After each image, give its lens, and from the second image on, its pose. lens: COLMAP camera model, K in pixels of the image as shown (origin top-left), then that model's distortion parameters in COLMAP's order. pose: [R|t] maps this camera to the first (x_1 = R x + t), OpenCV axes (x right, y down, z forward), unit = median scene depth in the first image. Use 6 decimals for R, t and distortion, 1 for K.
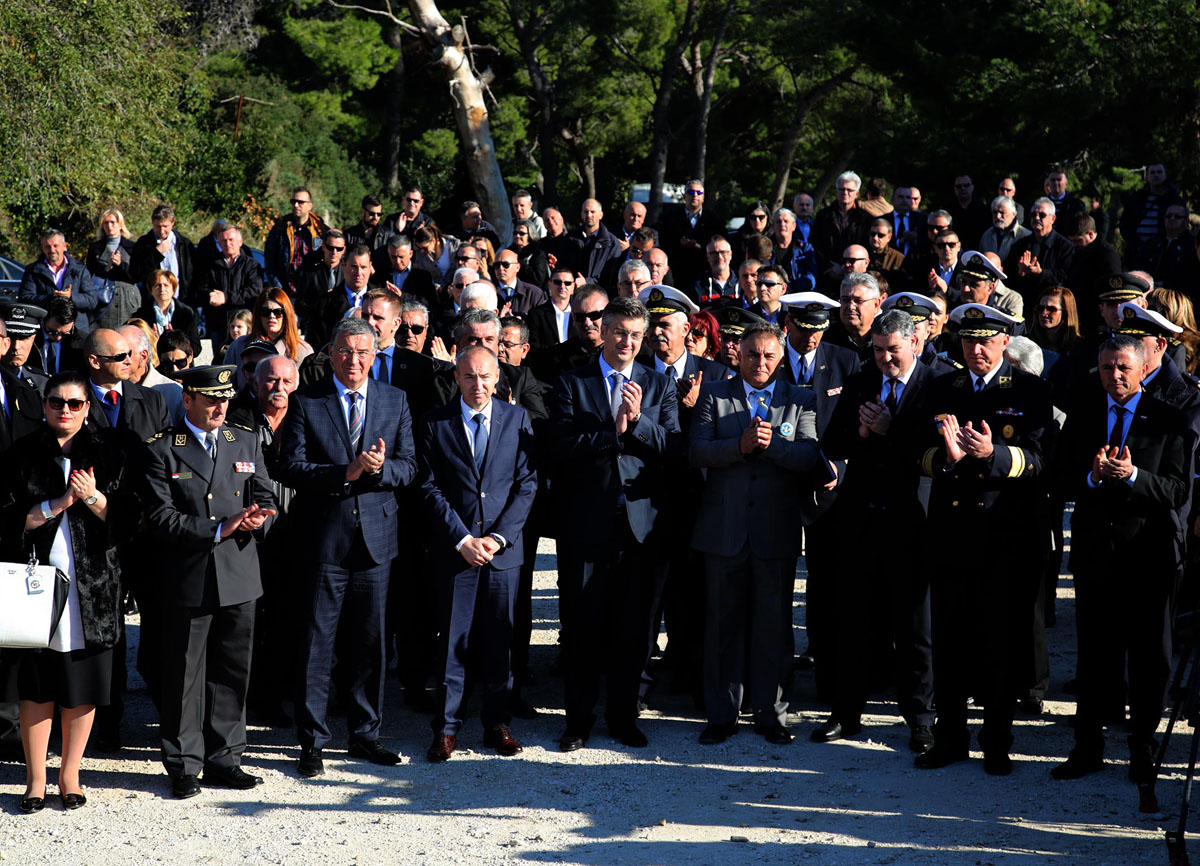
lens RADIAL K [[2890.0, 0, 600.4], [0, 2890.0, 428.1], [0, 0, 1]] dist [0.373137, 0.000000]
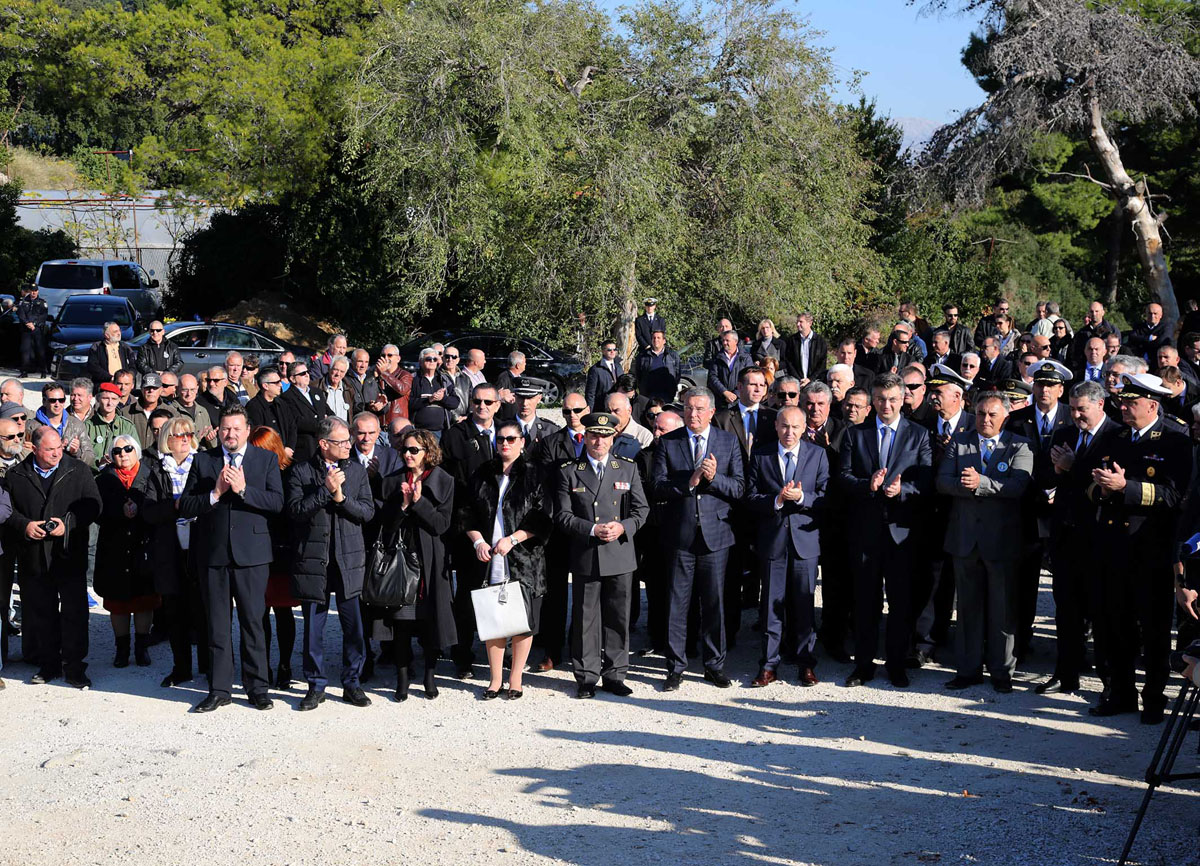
lens RADIAL K [[1933.6, 0, 599.5], [0, 1933.6, 435.4], [0, 0, 1]] dist [0.197904, 0.000000]
pose [[0.915530, 0.011586, -0.402082, 0.252671], [-0.017367, 0.999792, -0.010737, -0.001133], [0.401874, 0.016813, 0.915541, 0.059637]]
